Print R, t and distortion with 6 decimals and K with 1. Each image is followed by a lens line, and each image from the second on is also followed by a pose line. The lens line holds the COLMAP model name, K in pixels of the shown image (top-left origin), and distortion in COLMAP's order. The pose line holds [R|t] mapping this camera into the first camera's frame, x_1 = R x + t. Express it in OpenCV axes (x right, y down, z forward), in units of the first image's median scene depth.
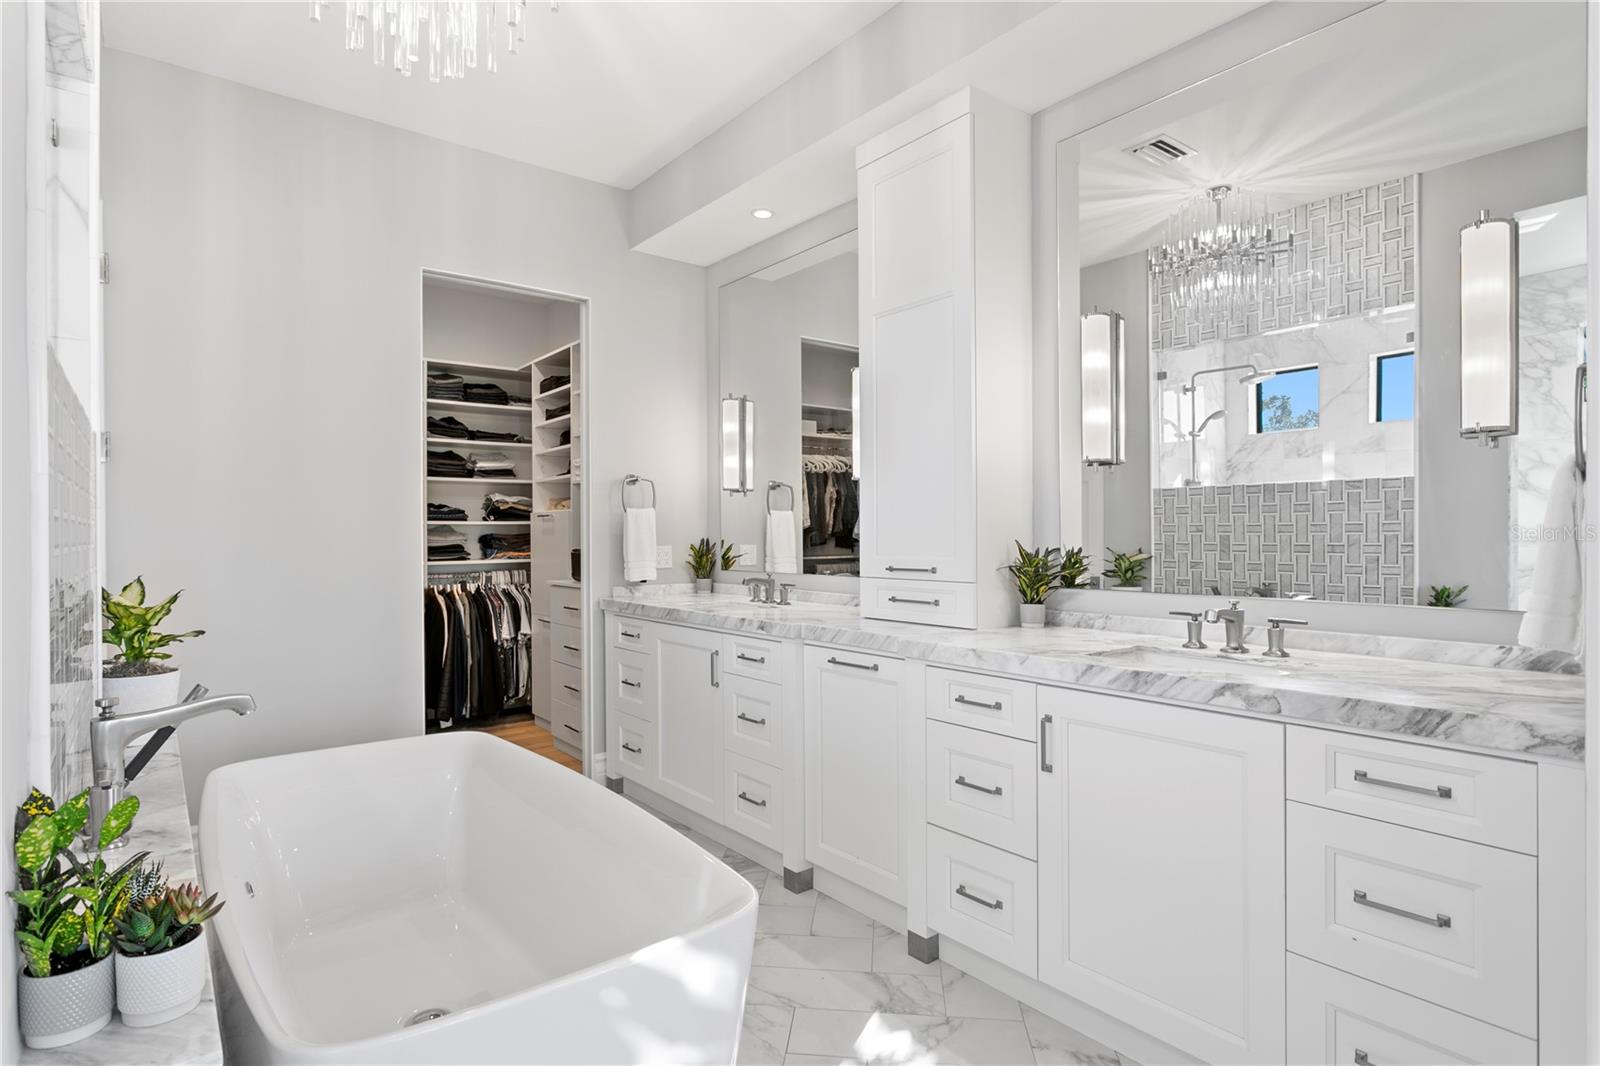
lens RADIAL K [[857.6, 0, 762.7], [0, 857.6, 532.1], [0, 0, 1]] dist [0.002731, -0.000707]
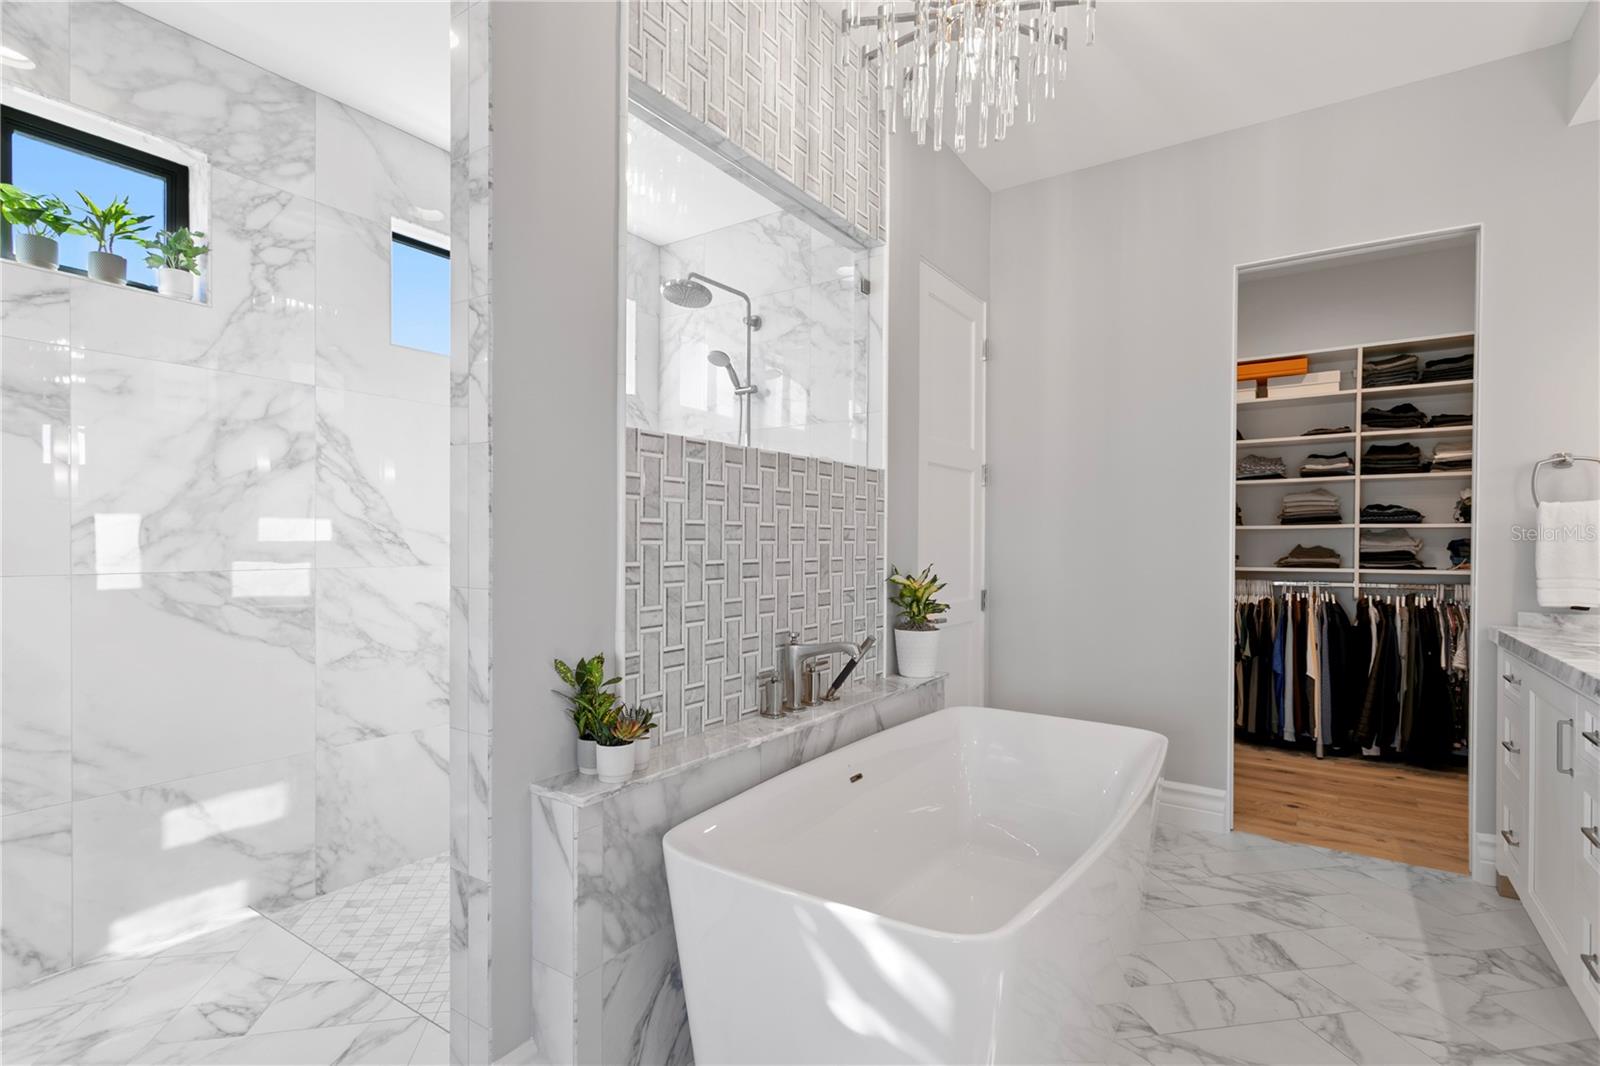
lens RADIAL K [[760.7, 0, 760.1], [0, 760.7, 544.2], [0, 0, 1]] dist [0.016176, 0.000858]
pose [[0.303401, 0.012530, -0.952781, 0.192895], [-0.004220, 0.999921, 0.011806, 0.001435], [0.952854, 0.000439, 0.303430, 0.149199]]
